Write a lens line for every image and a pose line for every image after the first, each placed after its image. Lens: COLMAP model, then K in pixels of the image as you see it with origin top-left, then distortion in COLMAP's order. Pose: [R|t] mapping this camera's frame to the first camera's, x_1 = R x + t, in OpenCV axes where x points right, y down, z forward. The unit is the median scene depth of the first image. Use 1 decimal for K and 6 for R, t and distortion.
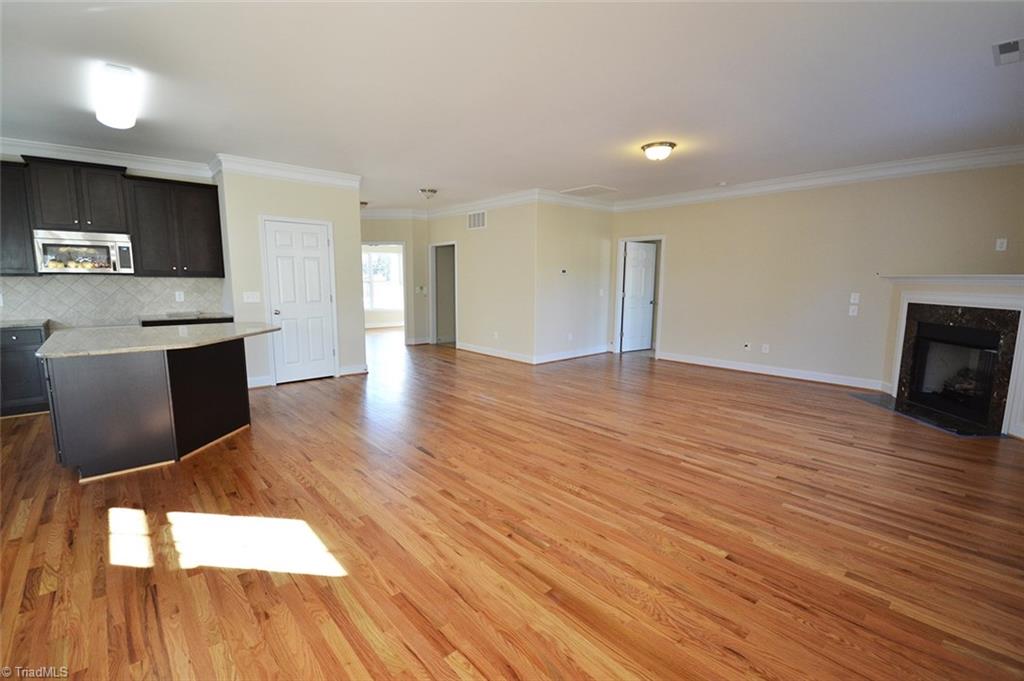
lens RADIAL K [[455.2, 0, 508.6], [0, 455.2, 346.5], [0, 0, 1]] dist [-0.001452, -0.004337]
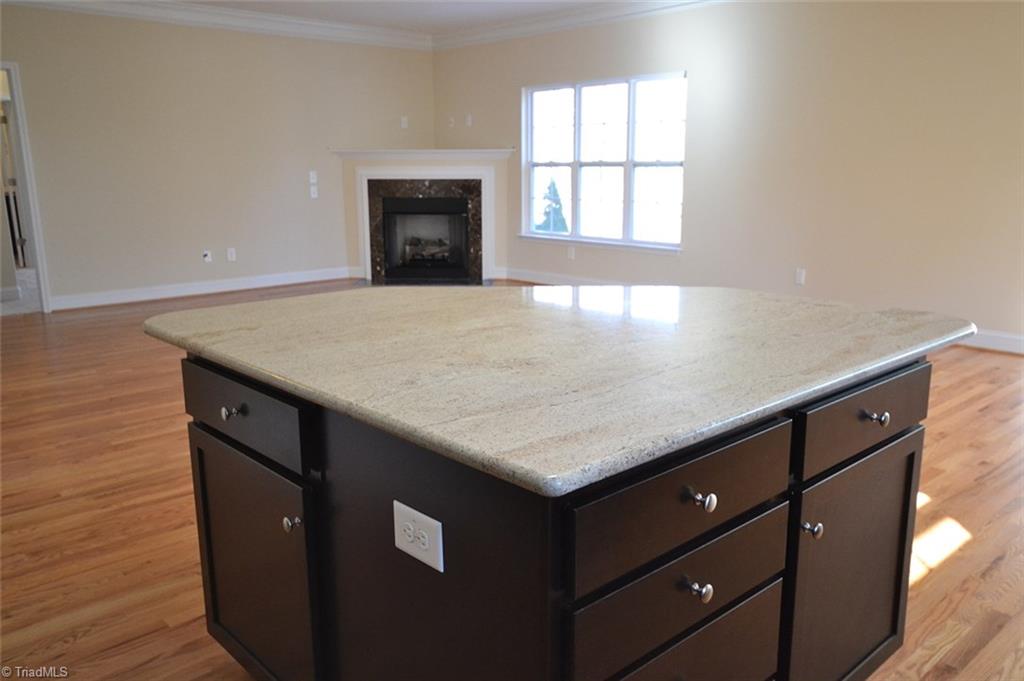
lens RADIAL K [[818.2, 0, 508.8], [0, 818.2, 349.4], [0, 0, 1]] dist [0.003738, 0.031907]
pose [[-0.014224, -0.228967, 0.973330, -0.972616], [0.151571, 0.961686, 0.228443, -0.107979], [-0.988344, 0.150778, 0.021025, 0.775421]]
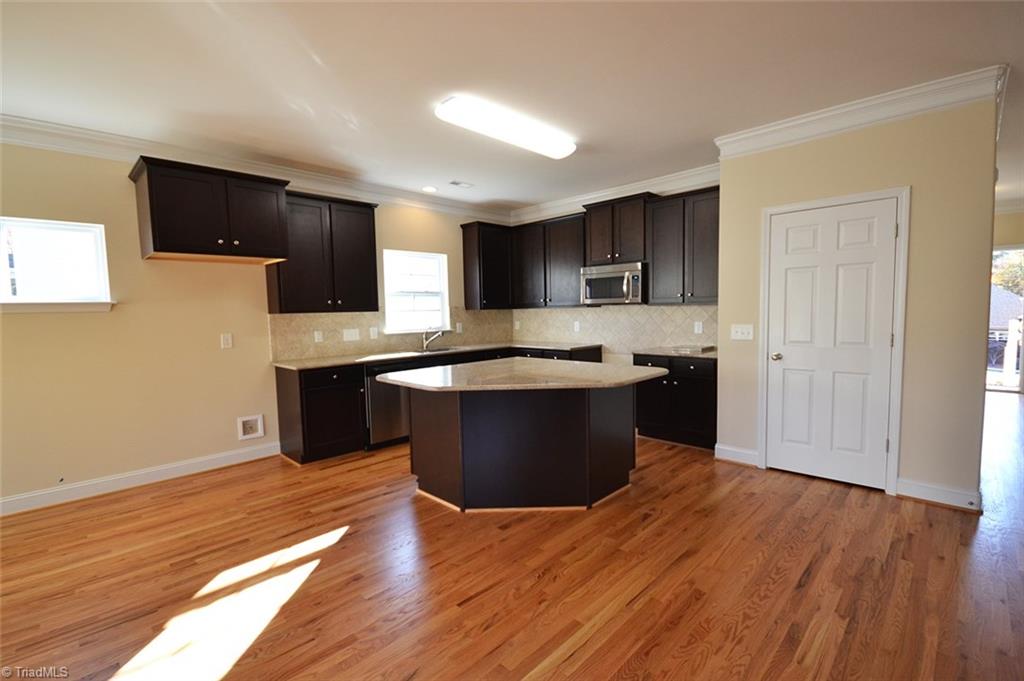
lens RADIAL K [[455.2, 0, 508.4], [0, 455.2, 345.1], [0, 0, 1]] dist [-0.001452, -0.004337]
pose [[0.066433, 0.069120, -0.995394, 0.111296], [-0.122432, 0.990624, 0.060618, -0.099645], [0.990251, 0.117841, 0.074272, 0.686372]]
